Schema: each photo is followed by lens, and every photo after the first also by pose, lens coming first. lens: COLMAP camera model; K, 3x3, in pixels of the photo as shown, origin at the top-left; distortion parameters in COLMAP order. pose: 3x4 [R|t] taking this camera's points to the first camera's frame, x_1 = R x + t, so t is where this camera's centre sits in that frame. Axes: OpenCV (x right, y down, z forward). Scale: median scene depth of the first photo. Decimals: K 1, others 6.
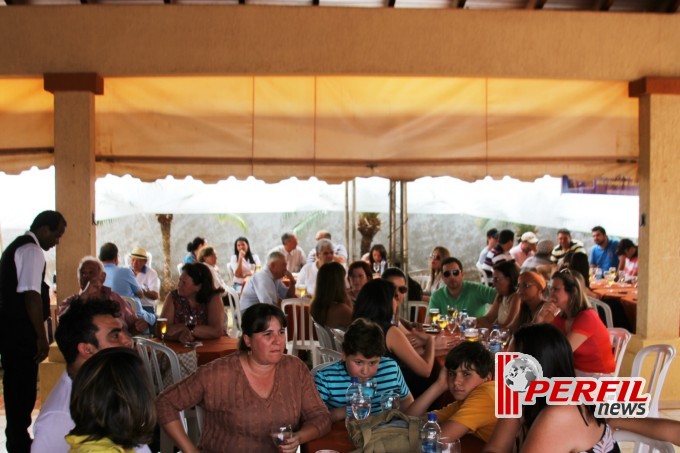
lens RADIAL K [[995.2, 0, 338.0], [0, 995.2, 249.9], [0, 0, 1]] dist [-0.150409, 0.126247]
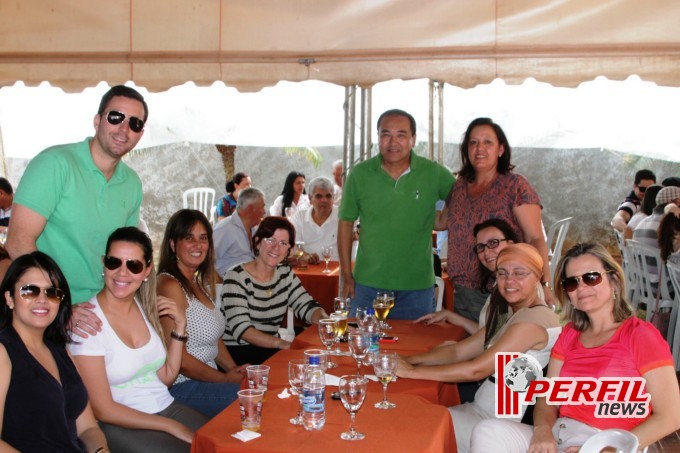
lens RADIAL K [[995.2, 0, 338.0], [0, 995.2, 249.9], [0, 0, 1]] dist [-0.150409, 0.126247]
pose [[0.958163, 0.041069, -0.283261, 0.234503], [-0.022199, 0.997334, 0.069508, -0.010022], [0.285360, -0.060312, 0.956521, 0.399817]]
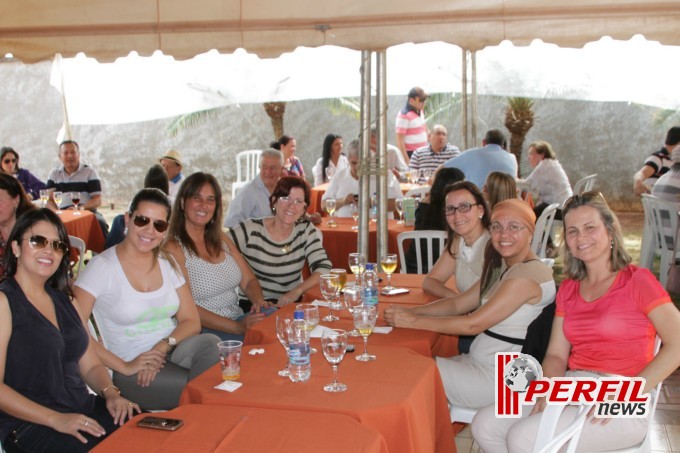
lens RADIAL K [[924.0, 0, 349.4], [0, 924.0, 267.2], [0, 0, 1]] dist [-0.172758, 0.173775]
pose [[0.939689, 0.053494, -0.337821, 0.261980], [-0.007650, 0.990734, 0.135603, -0.010200], [0.341945, -0.124840, 0.931391, 0.424853]]
